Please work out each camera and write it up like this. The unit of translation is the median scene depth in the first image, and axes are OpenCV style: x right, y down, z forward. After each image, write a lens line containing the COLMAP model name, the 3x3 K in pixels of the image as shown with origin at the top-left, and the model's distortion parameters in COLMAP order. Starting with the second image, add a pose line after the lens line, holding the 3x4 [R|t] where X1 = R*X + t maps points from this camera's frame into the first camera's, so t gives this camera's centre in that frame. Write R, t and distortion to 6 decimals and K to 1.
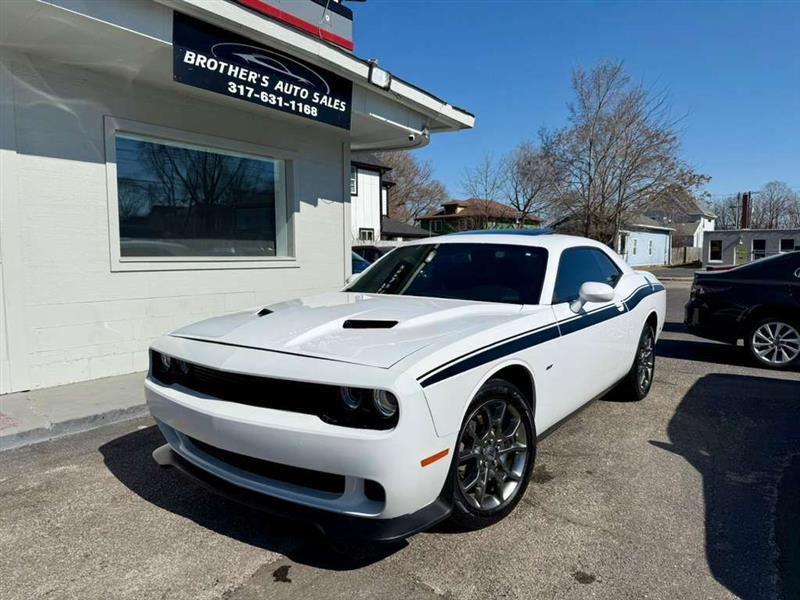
lens RADIAL K [[586.3, 0, 407.6], [0, 586.3, 302.7], [0, 0, 1]] dist [0.036195, -0.049086]
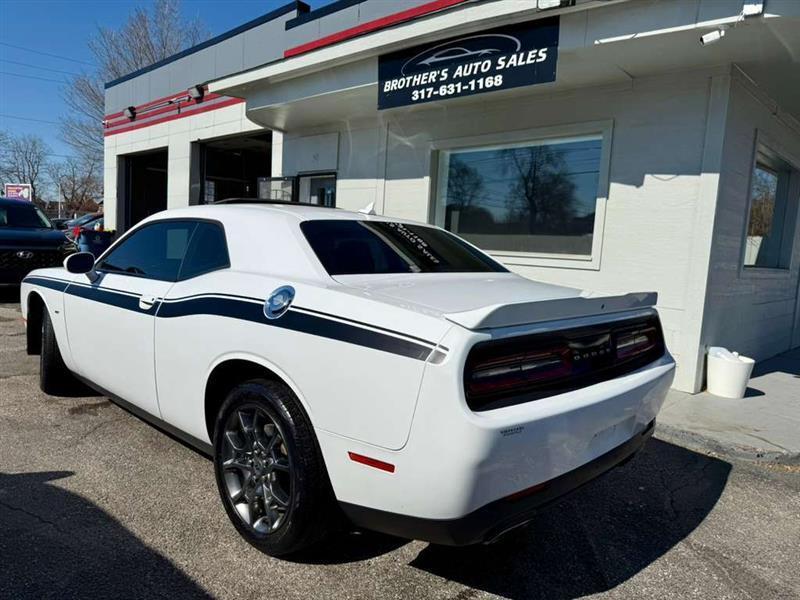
lens RADIAL K [[584.3, 0, 396.2], [0, 584.3, 303.3], [0, 0, 1]] dist [0.035068, -0.045623]
pose [[-0.169606, 0.092956, -0.981118, 0.778532], [-0.135506, 0.983886, 0.116643, -0.089361], [0.976152, 0.152731, -0.154277, 1.094510]]
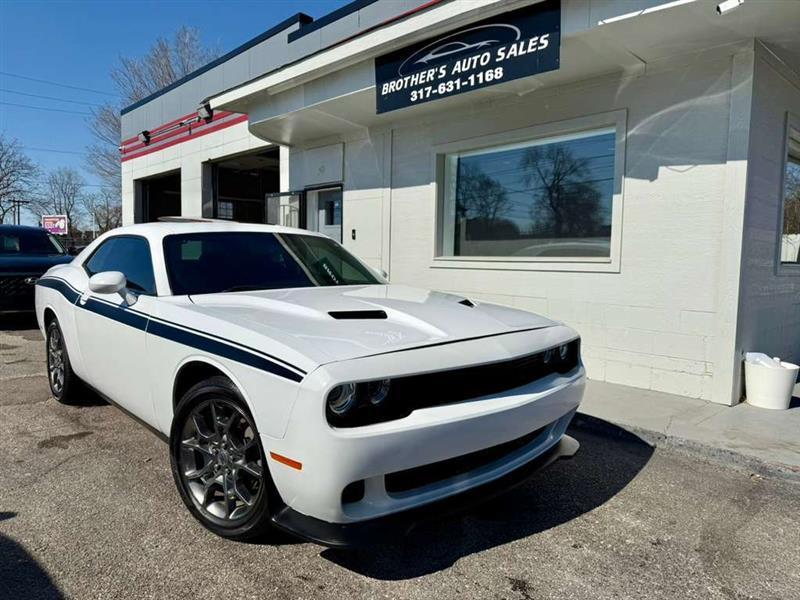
lens RADIAL K [[581.1, 0, 400.0], [0, 581.1, 300.0], [0, 0, 1]] dist [0.038090, -0.045582]
pose [[-0.209806, 0.067507, -0.975410, 0.701430], [-0.096970, 0.991258, 0.089462, -0.081596], [0.972923, 0.113355, -0.201426, 1.124028]]
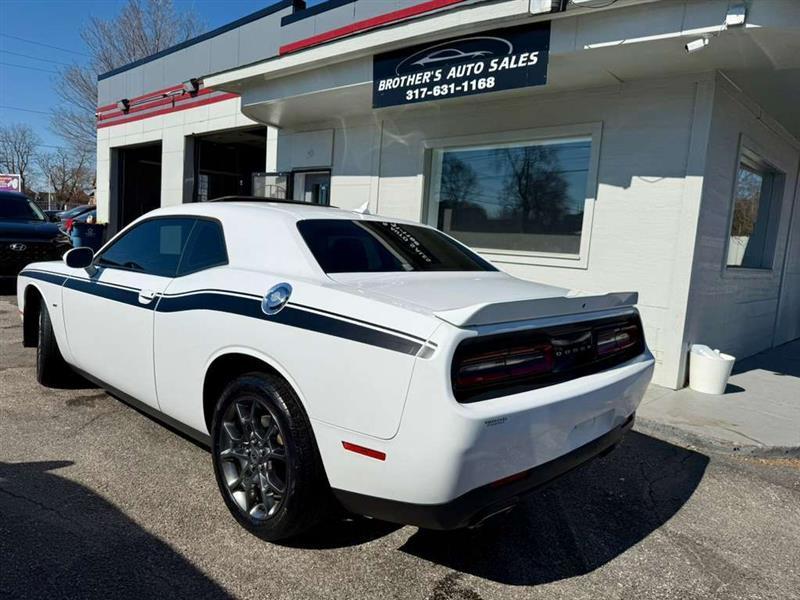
lens RADIAL K [[584.2, 0, 399.9], [0, 584.2, 302.9], [0, 0, 1]] dist [0.037004, -0.048032]
pose [[-0.152305, 0.098842, -0.983379, 0.797483], [-0.146383, 0.981757, 0.121350, -0.093282], [0.977433, 0.162433, -0.135058, 1.097567]]
